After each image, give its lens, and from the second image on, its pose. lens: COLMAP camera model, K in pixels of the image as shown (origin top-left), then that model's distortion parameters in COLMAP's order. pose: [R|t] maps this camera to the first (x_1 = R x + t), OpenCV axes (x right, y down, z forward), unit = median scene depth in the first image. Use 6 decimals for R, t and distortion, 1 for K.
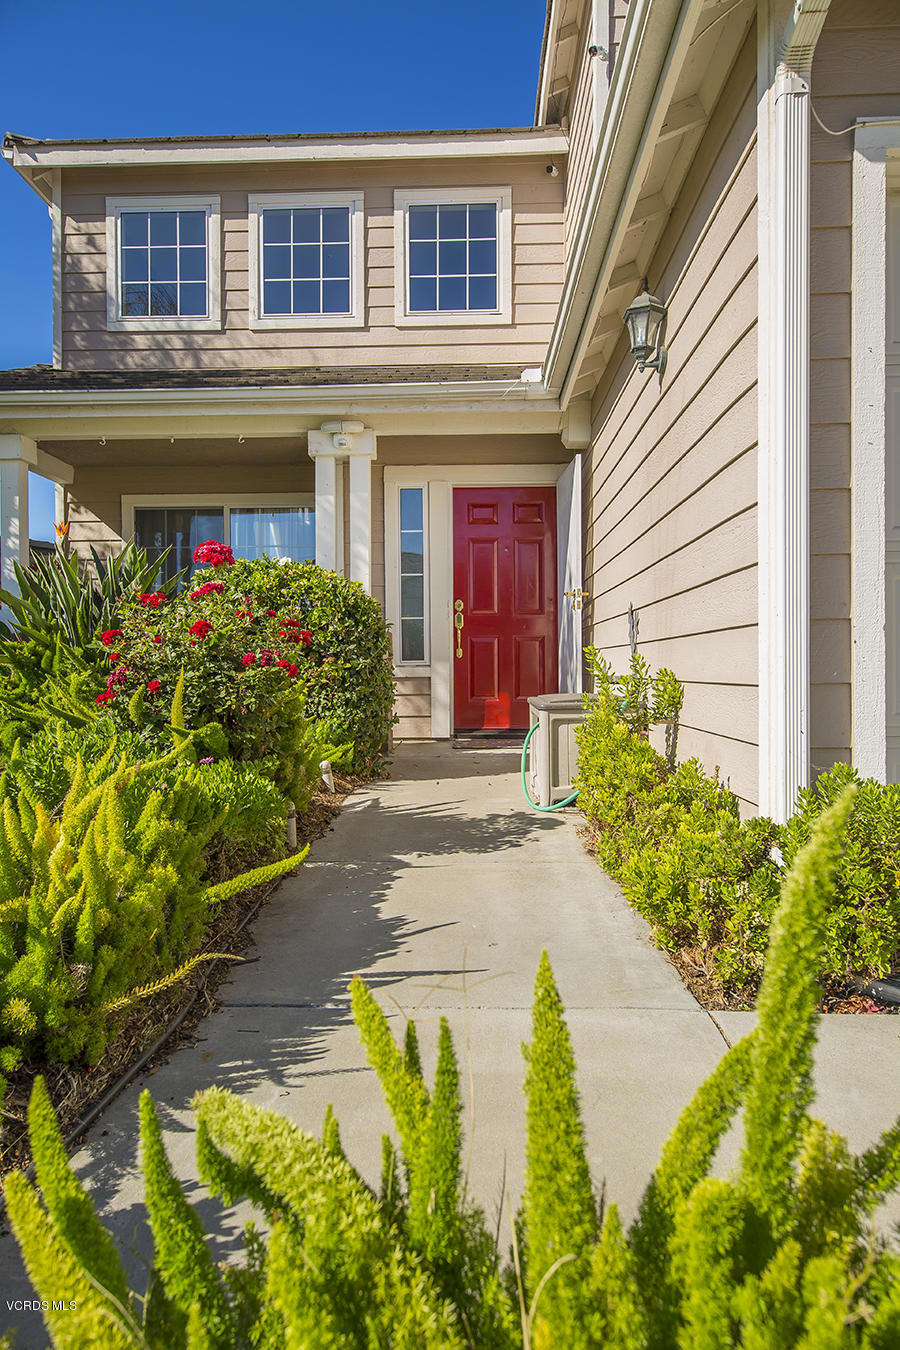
lens RADIAL K [[883.7, 0, 450.0], [0, 883.7, 675.0], [0, 0, 1]] dist [0.008362, 0.004000]
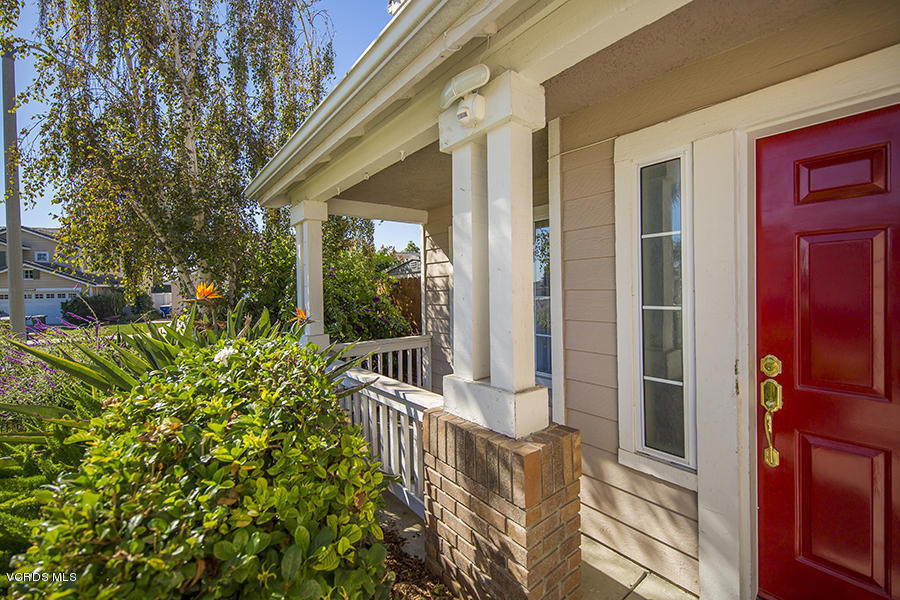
lens RADIAL K [[364.8, 0, 450.3], [0, 364.8, 289.9], [0, 0, 1]] dist [-0.000360, -0.000064]
pose [[0.659189, -0.003440, -0.751969, 0.042850], [0.006441, 0.999979, 0.001071, -0.112273], [0.751949, -0.005549, 0.659197, 0.648180]]
